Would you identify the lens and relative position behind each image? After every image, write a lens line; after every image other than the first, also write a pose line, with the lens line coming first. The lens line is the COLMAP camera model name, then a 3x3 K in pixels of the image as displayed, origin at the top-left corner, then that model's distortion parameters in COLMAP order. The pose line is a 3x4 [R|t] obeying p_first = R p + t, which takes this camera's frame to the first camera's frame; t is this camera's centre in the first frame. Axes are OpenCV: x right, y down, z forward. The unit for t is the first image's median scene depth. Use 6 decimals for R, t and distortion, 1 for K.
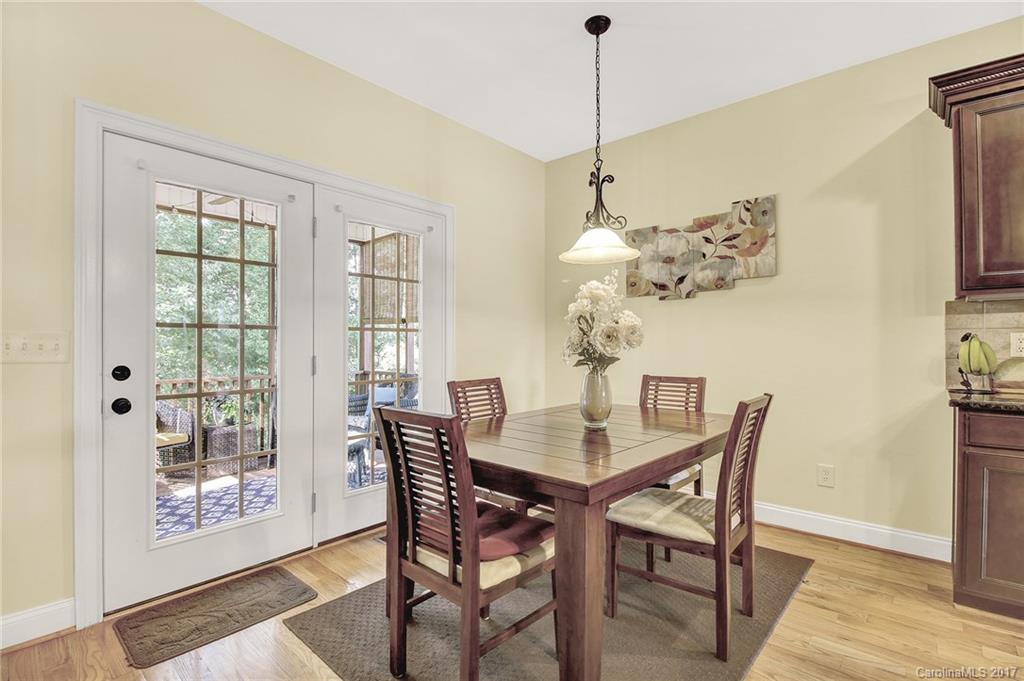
lens RADIAL K [[485.3, 0, 511.1], [0, 485.3, 340.8], [0, 0, 1]] dist [-0.015107, -0.002122]
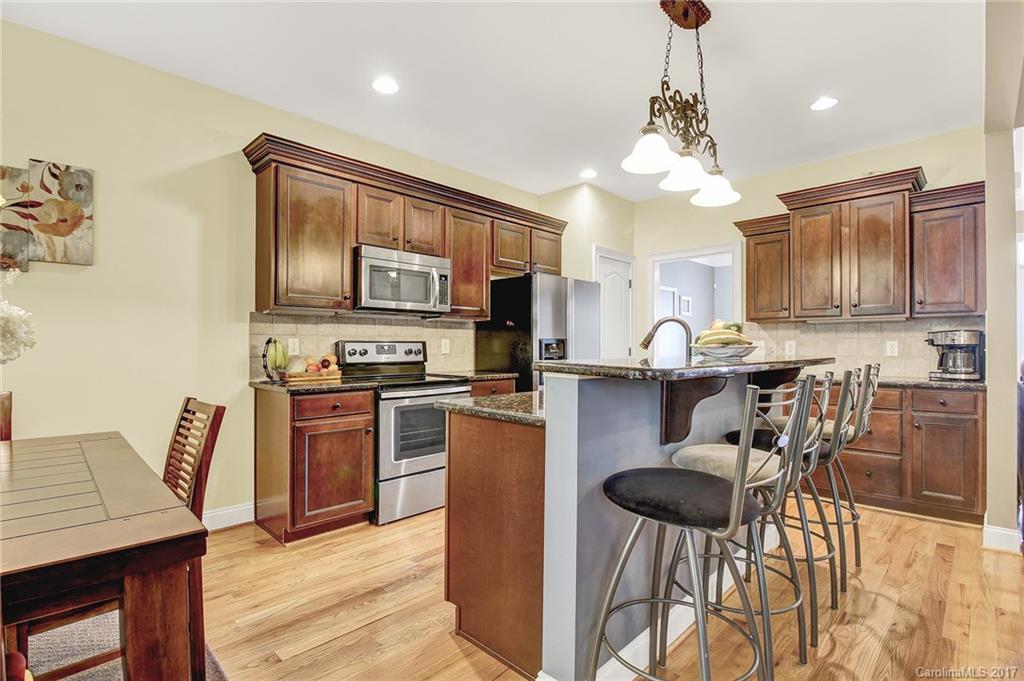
lens RADIAL K [[485.3, 0, 506.7], [0, 485.3, 344.2], [0, 0, 1]] dist [-0.015107, -0.002122]
pose [[0.055206, 0.008424, 0.998439, -0.254204], [-0.008715, 0.999930, -0.007954, 0.004784], [-0.998437, -0.008263, 0.055276, 0.218952]]
